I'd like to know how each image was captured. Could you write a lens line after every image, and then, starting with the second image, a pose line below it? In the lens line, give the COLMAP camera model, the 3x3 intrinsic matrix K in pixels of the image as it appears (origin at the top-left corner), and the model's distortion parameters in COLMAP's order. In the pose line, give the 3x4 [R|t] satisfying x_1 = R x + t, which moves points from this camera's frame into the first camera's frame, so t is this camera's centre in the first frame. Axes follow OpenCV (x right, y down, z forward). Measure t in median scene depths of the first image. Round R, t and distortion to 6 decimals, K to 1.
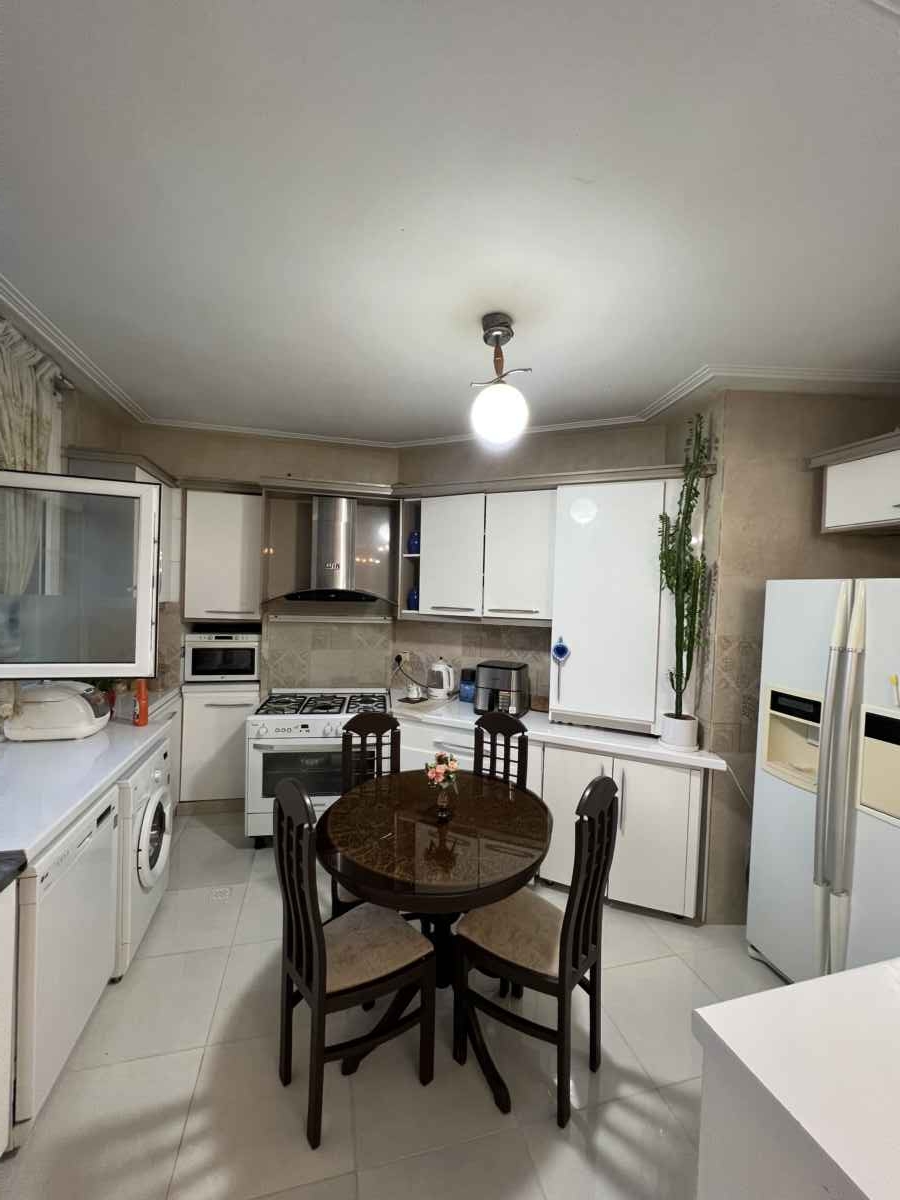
lens RADIAL K [[477.7, 0, 450.0], [0, 477.7, 600.0], [0, 0, 1]] dist [-0.008321, -0.000050]
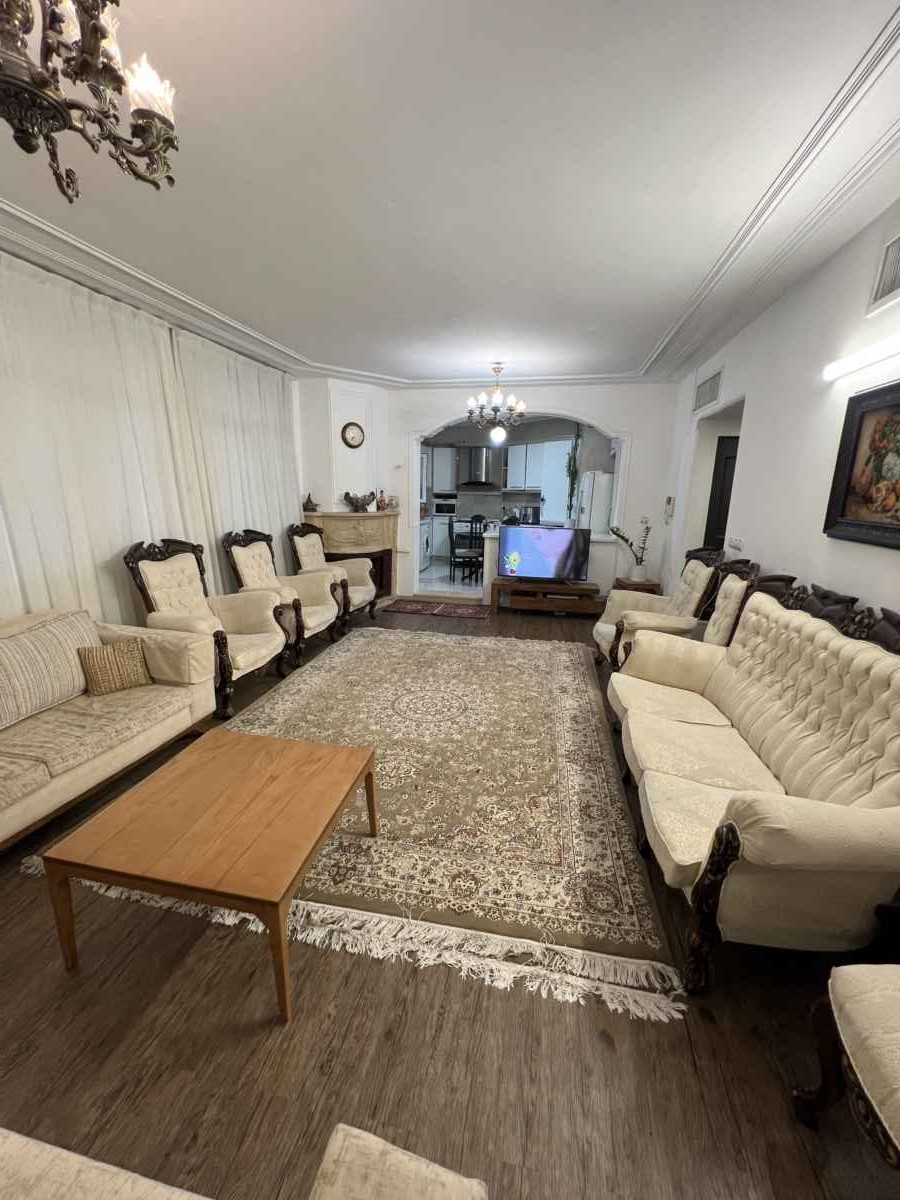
lens RADIAL K [[477.7, 0, 450.0], [0, 477.7, 600.0], [0, 0, 1]] dist [-0.008321, -0.000050]
pose [[0.888368, 0.088680, -0.450487, 1.009444], [-0.000093, 0.981205, 0.192969, 0.130635], [0.459133, -0.171386, 0.871679, -1.792823]]
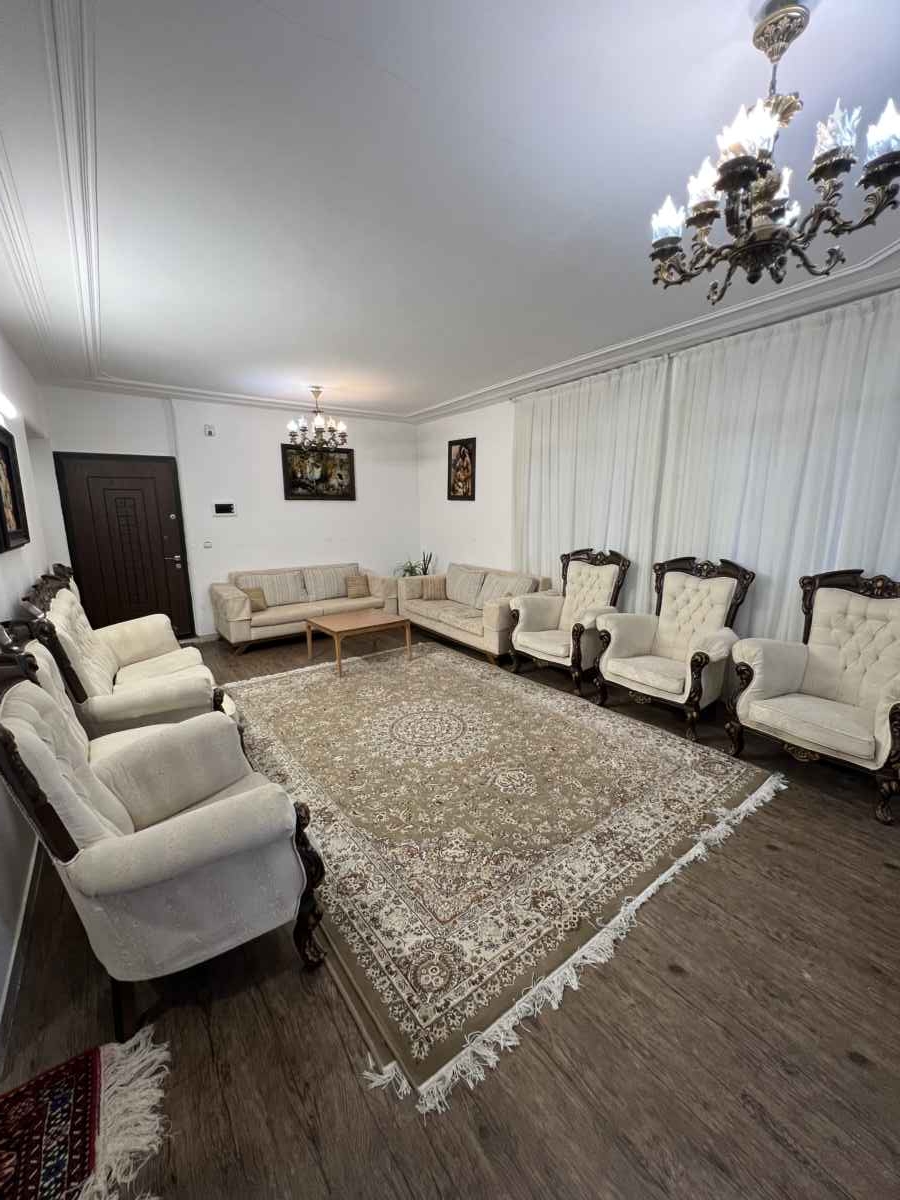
lens RADIAL K [[477.7, 0, 450.0], [0, 477.7, 600.0], [0, 0, 1]] dist [-0.008321, -0.000050]
pose [[-0.938486, 0.045951, -0.342246, 0.798182], [-0.023931, 0.980069, 0.197209, 0.085489], [0.344487, 0.193268, -0.918682, 0.075452]]
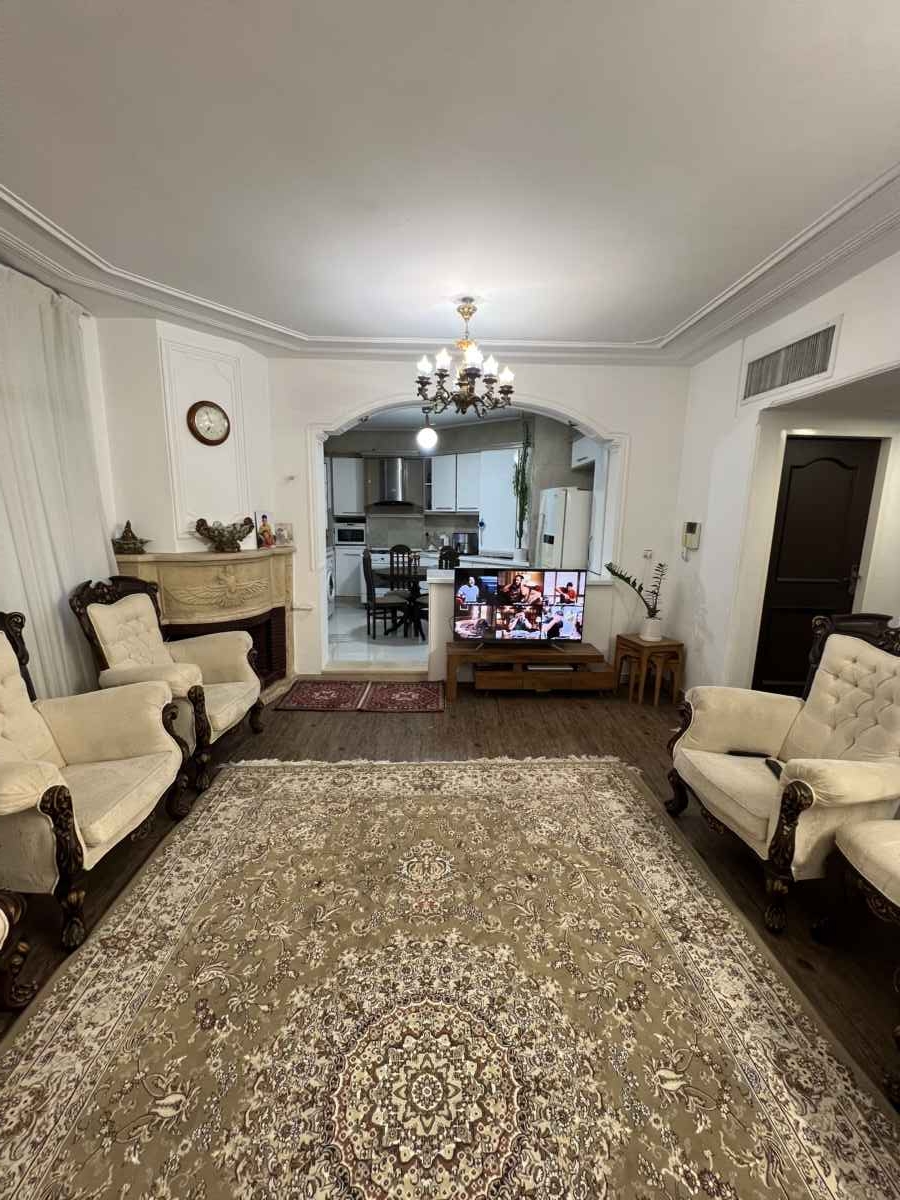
lens RADIAL K [[477.7, 0, 450.0], [0, 477.7, 600.0], [0, 0, 1]] dist [-0.008321, -0.000050]
pose [[0.969622, 0.028557, -0.242934, 0.594327], [0.009756, 0.987856, 0.155063, 0.096929], [0.244412, -0.152722, 0.957569, -1.211339]]
